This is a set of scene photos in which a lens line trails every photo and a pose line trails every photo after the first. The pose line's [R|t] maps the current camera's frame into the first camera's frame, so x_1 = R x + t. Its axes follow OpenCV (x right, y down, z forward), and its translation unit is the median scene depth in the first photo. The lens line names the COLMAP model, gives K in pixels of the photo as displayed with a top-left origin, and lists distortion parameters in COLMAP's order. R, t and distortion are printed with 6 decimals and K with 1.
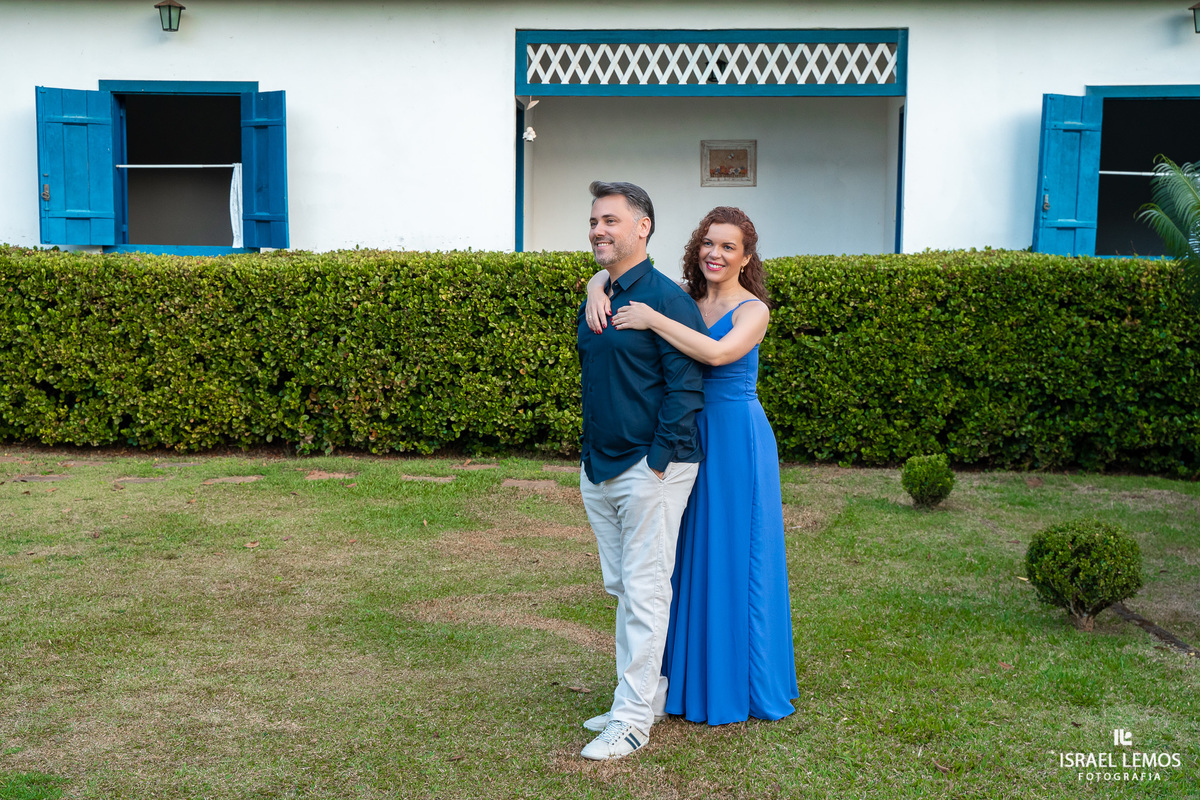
lens RADIAL K [[1525.2, 0, 599.8], [0, 1525.2, 401.3], [0, 0, 1]] dist [0.038208, 0.000000]
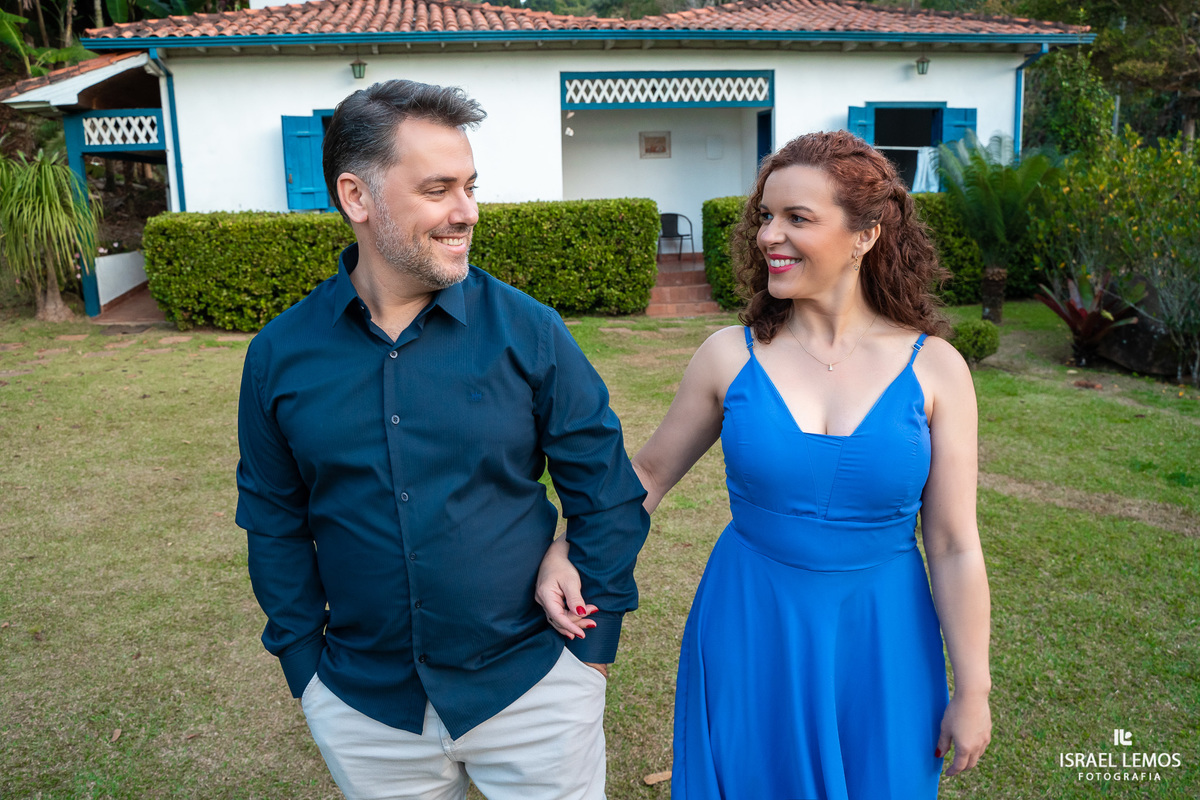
lens RADIAL K [[974.1, 0, 600.8], [0, 974.1, 399.5], [0, 0, 1]] dist [-0.118771, 0.089036]
pose [[0.978236, -0.079599, 0.191619, -0.262634], [0.058199, 0.991678, 0.114834, 0.003161], [-0.199165, -0.101183, 0.974728, -0.118612]]
